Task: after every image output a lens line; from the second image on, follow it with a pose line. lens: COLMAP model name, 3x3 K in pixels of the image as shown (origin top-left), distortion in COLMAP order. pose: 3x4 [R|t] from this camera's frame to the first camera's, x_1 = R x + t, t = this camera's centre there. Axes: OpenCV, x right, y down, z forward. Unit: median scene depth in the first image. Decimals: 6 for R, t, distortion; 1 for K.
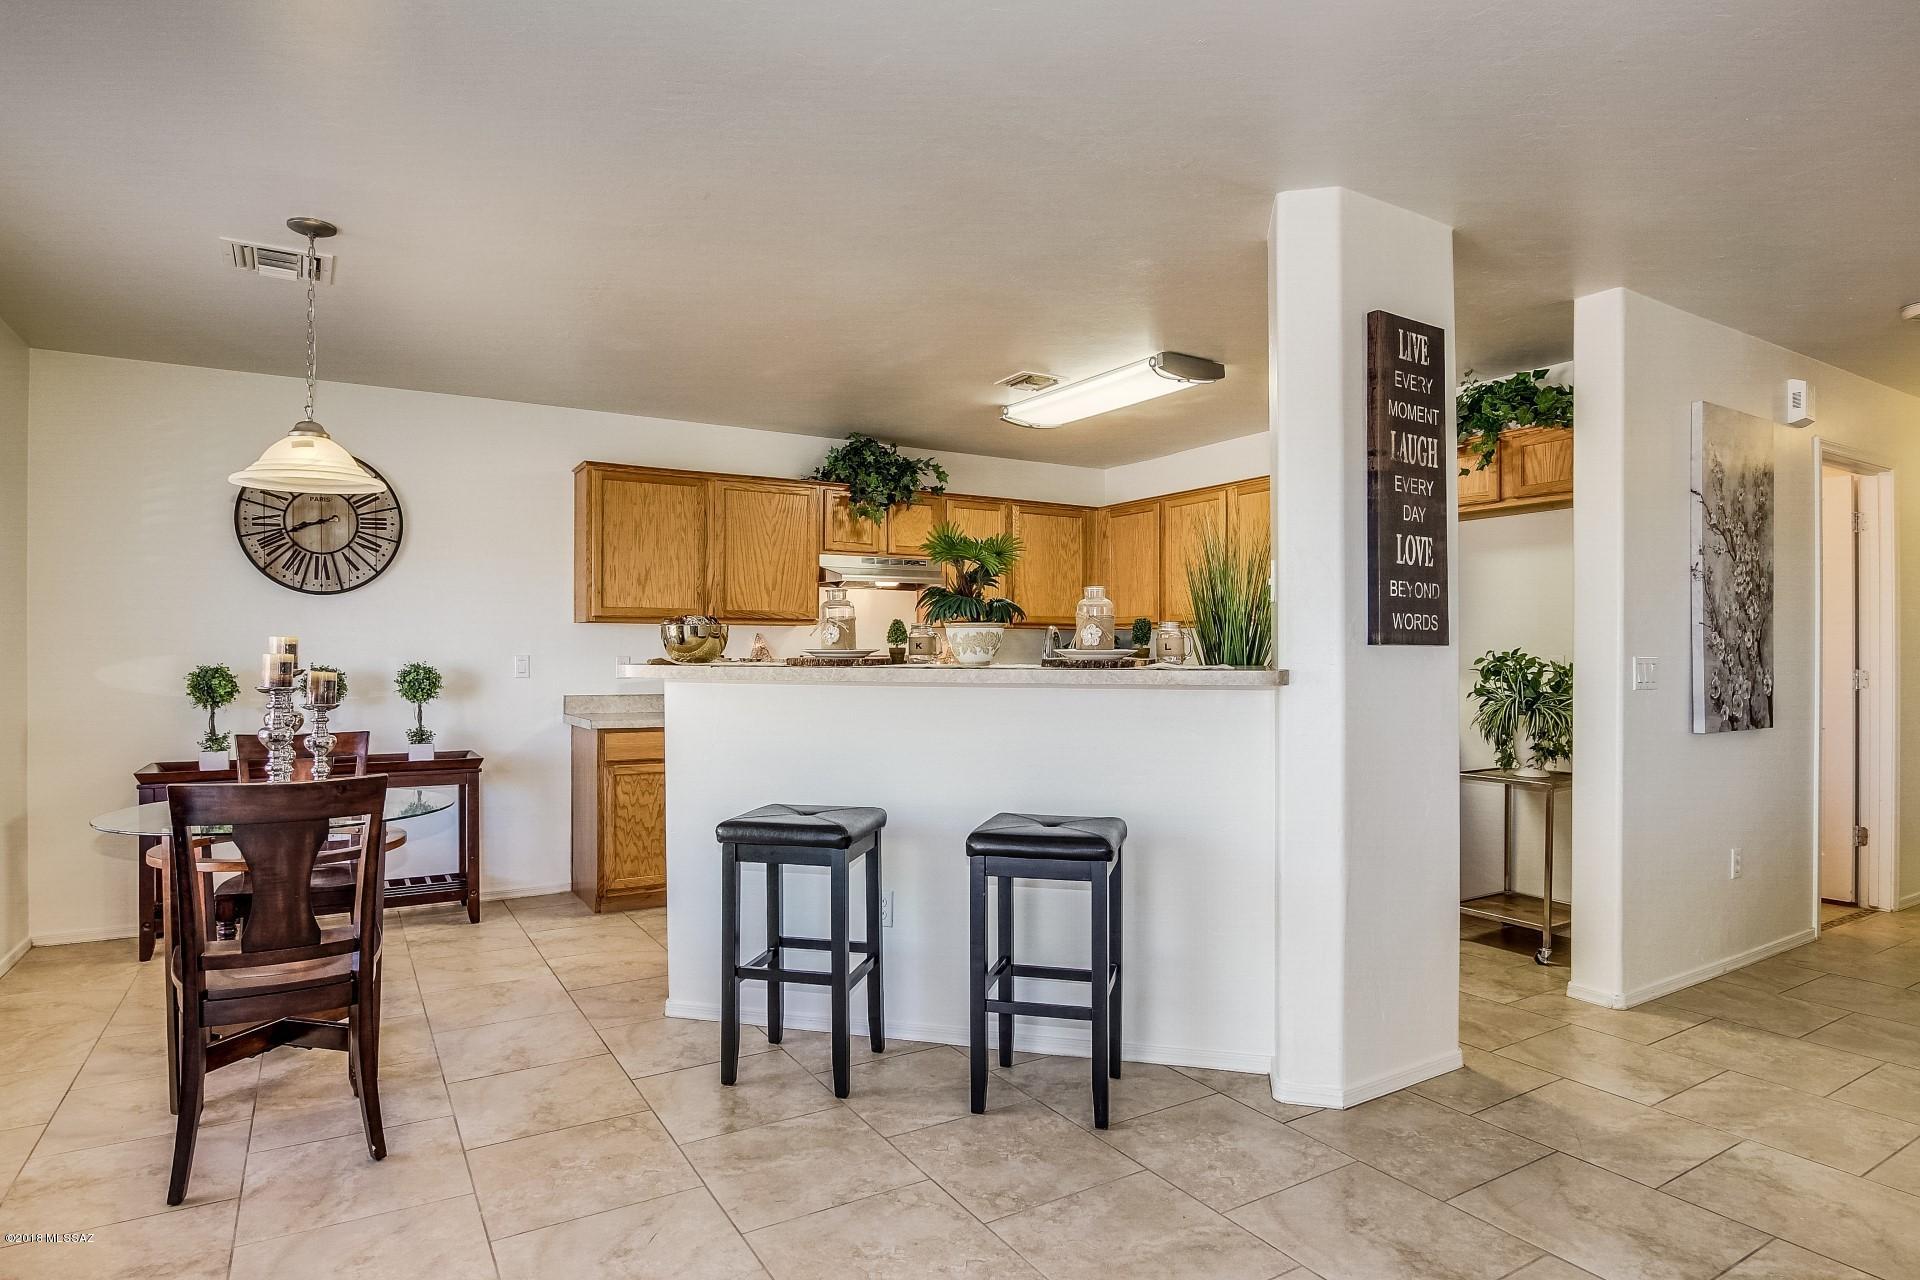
lens RADIAL K [[1053.8, 0, 941.5], [0, 1053.8, 649.2], [0, 0, 1]] dist [-0.021650, 0.000665]
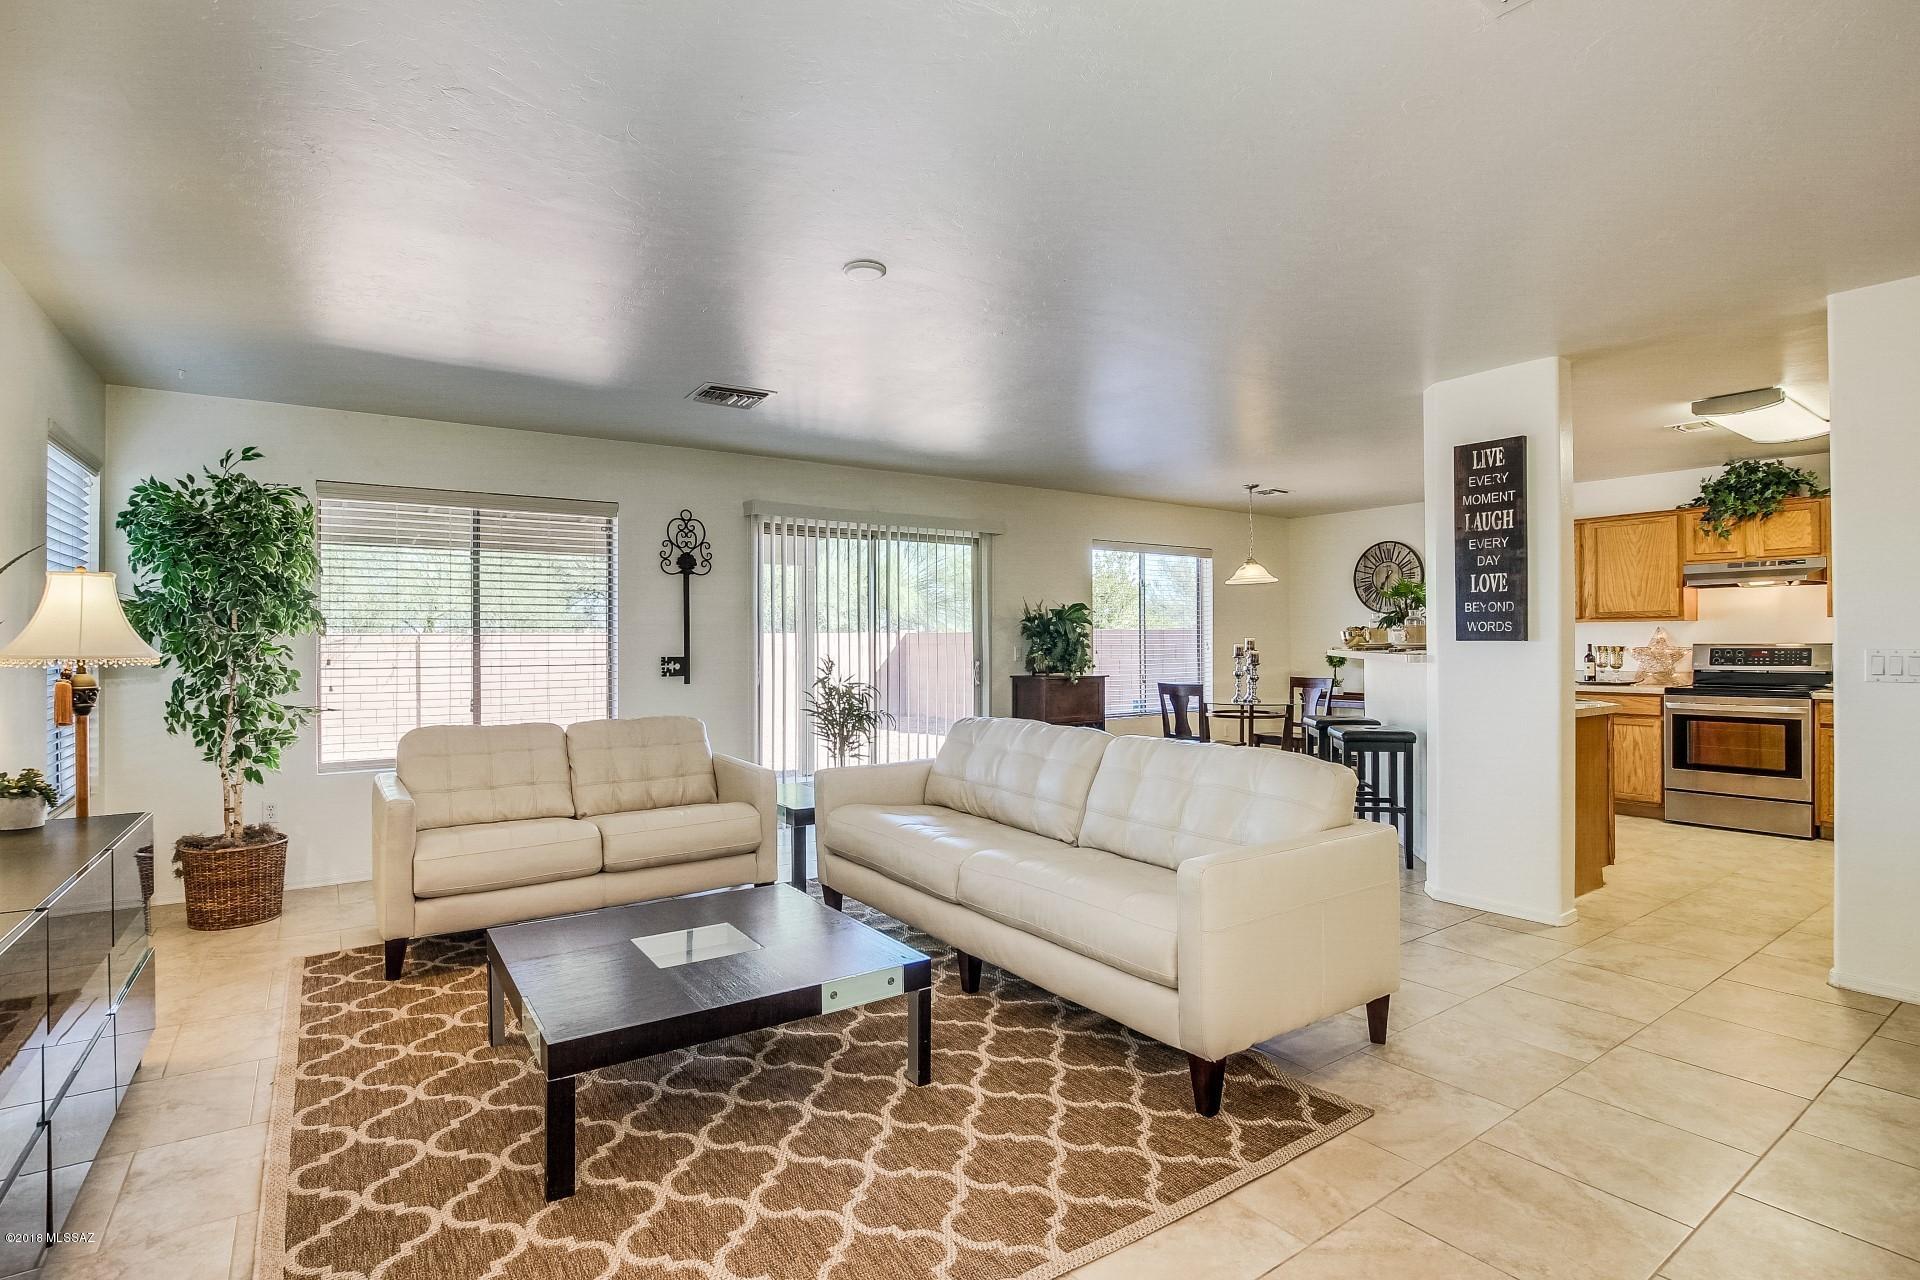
lens RADIAL K [[915.0, 0, 960.0], [0, 915.0, 640.0], [0, 0, 1]] dist [-0.029701, -0.000259]
pose [[0.079818, -0.002317, -0.996807, 1.083559], [0.009029, 0.999958, -0.001601, -0.006140], [0.996769, -0.008872, 0.079836, 0.040181]]
